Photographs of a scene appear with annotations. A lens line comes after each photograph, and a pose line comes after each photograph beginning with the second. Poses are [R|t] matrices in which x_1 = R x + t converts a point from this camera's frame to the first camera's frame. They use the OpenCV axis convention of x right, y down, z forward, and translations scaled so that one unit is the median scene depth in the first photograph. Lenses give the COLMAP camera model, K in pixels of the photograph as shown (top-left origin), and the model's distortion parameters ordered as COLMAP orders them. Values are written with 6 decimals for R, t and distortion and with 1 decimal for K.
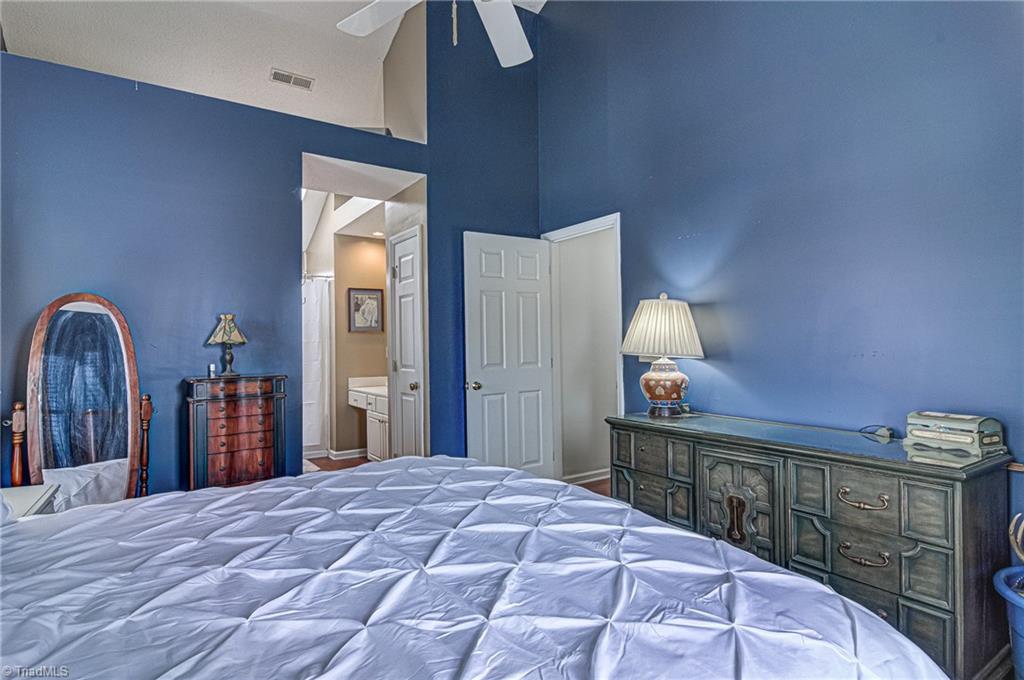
lens RADIAL K [[539.4, 0, 514.6], [0, 539.4, 344.2], [0, 0, 1]] dist [0.017342, -0.000547]
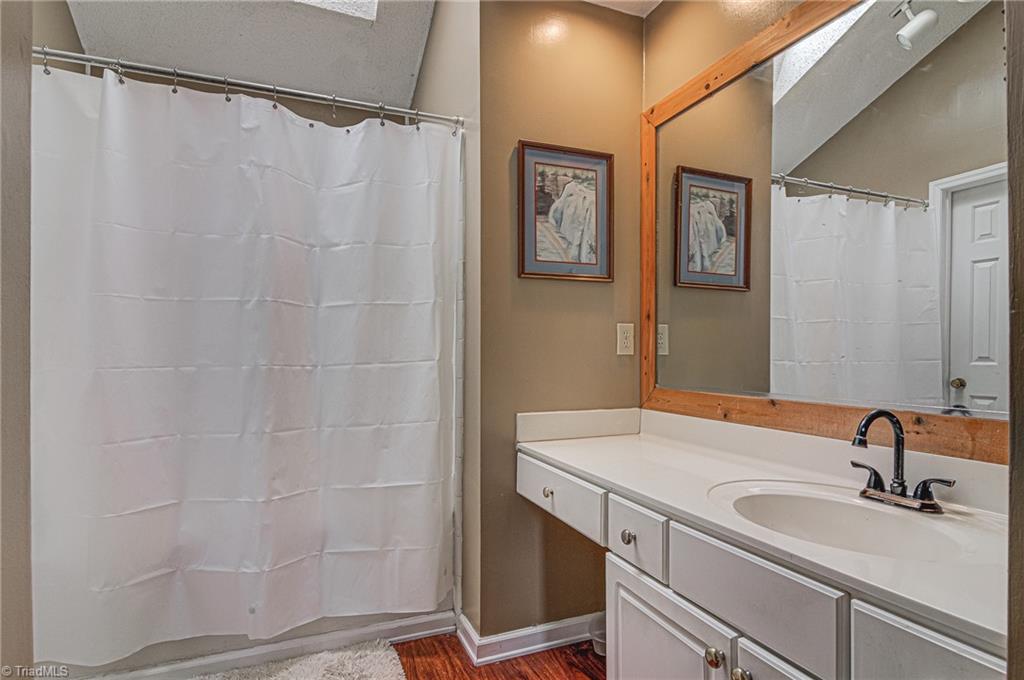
lens RADIAL K [[539.4, 0, 511.0], [0, 539.4, 343.5], [0, 0, 1]] dist [0.017342, -0.000547]
pose [[0.979345, 0.012443, -0.201816, -0.240783], [-0.012185, 0.999923, 0.002520, 0.017711], [0.201831, -0.000008, 0.979420, 0.665909]]
